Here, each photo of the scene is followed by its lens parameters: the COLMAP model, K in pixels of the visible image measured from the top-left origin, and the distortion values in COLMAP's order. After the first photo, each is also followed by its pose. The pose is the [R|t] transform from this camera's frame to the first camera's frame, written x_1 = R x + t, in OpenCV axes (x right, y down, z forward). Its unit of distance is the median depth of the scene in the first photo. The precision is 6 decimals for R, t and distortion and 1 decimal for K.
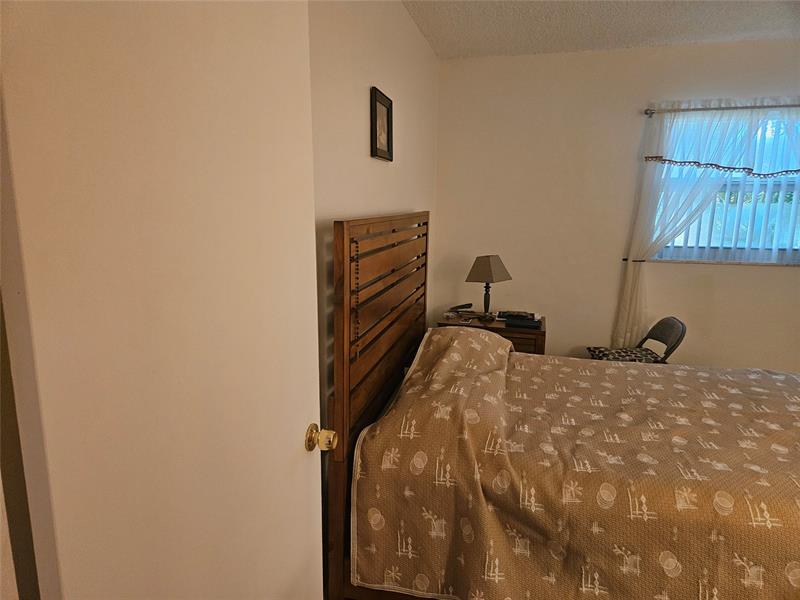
lens RADIAL K [[535.2, 0, 389.6], [0, 535.2, 294.8], [0, 0, 1]] dist [0.081715, -0.073132]
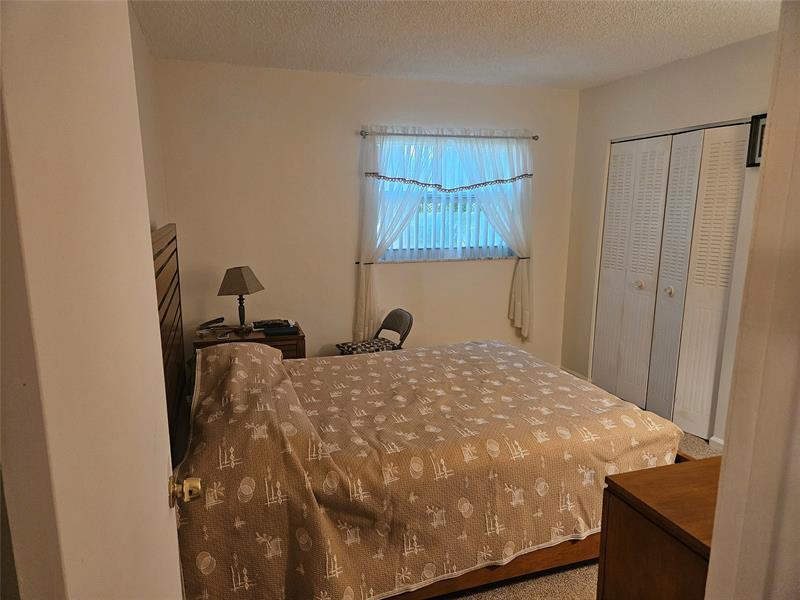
lens RADIAL K [[535.2, 0, 399.7], [0, 535.2, 299.5], [0, 0, 1]] dist [0.081715, -0.073132]
pose [[0.838372, -0.100789, 0.535700, -0.159916], [0.100369, 0.994497, 0.030031, -0.022221], [-0.535779, 0.028590, 0.843874, 0.018948]]
